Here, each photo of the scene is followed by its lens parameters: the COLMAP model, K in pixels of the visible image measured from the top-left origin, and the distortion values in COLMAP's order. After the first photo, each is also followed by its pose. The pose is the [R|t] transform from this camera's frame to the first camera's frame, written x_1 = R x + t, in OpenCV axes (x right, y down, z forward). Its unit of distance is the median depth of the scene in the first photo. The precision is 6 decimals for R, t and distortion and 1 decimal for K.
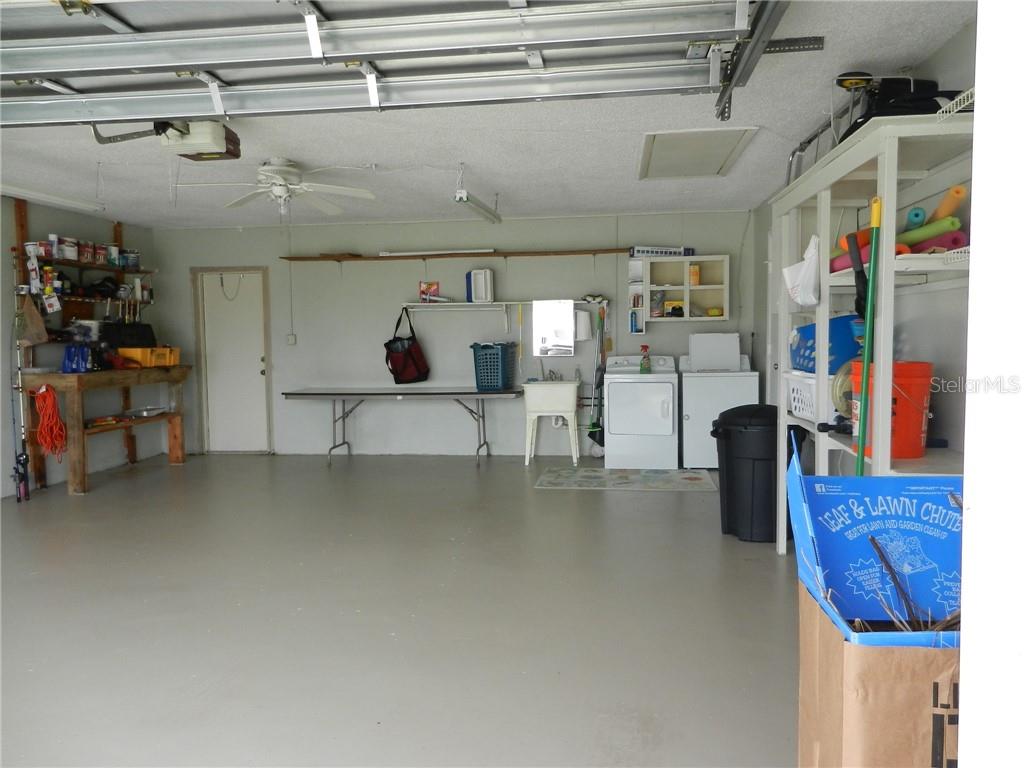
lens RADIAL K [[751.4, 0, 513.9], [0, 751.4, 383.0], [0, 0, 1]] dist [0.010173, 0.001263]
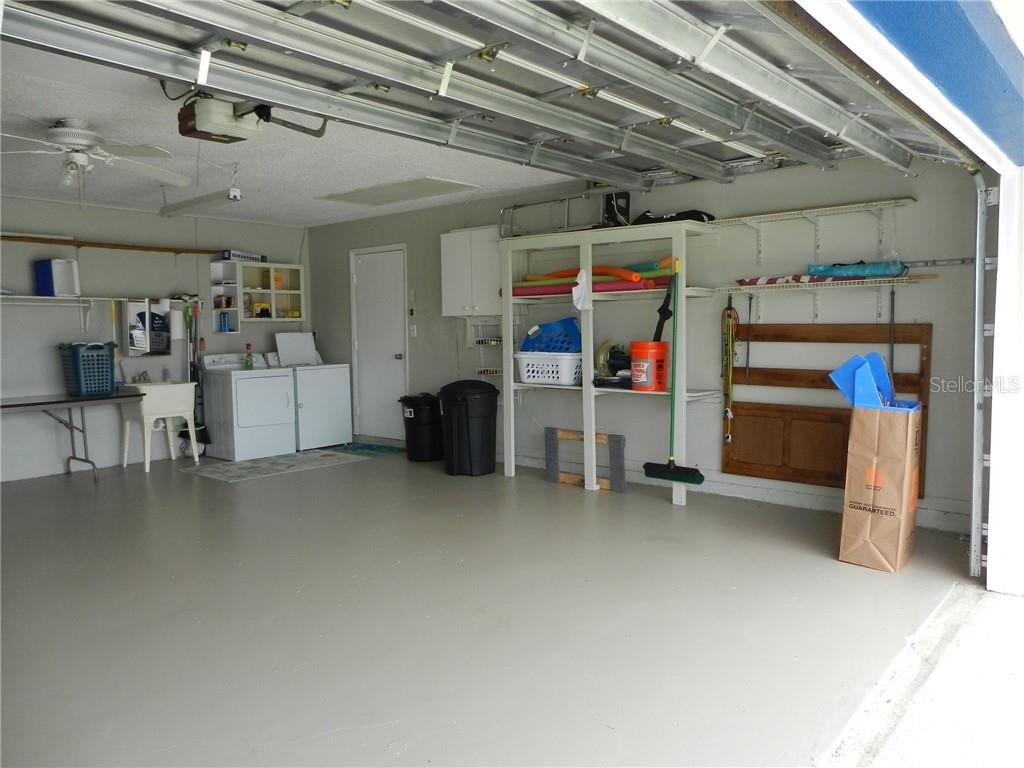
lens RADIAL K [[751.4, 0, 513.3], [0, 751.4, 384.4], [0, 0, 1]] dist [0.010173, 0.001263]
pose [[0.560215, -0.055306, 0.826499, -0.497475], [0.061124, 0.997809, 0.025338, 0.003747], [-0.826089, 0.036324, 0.562368, 0.085505]]
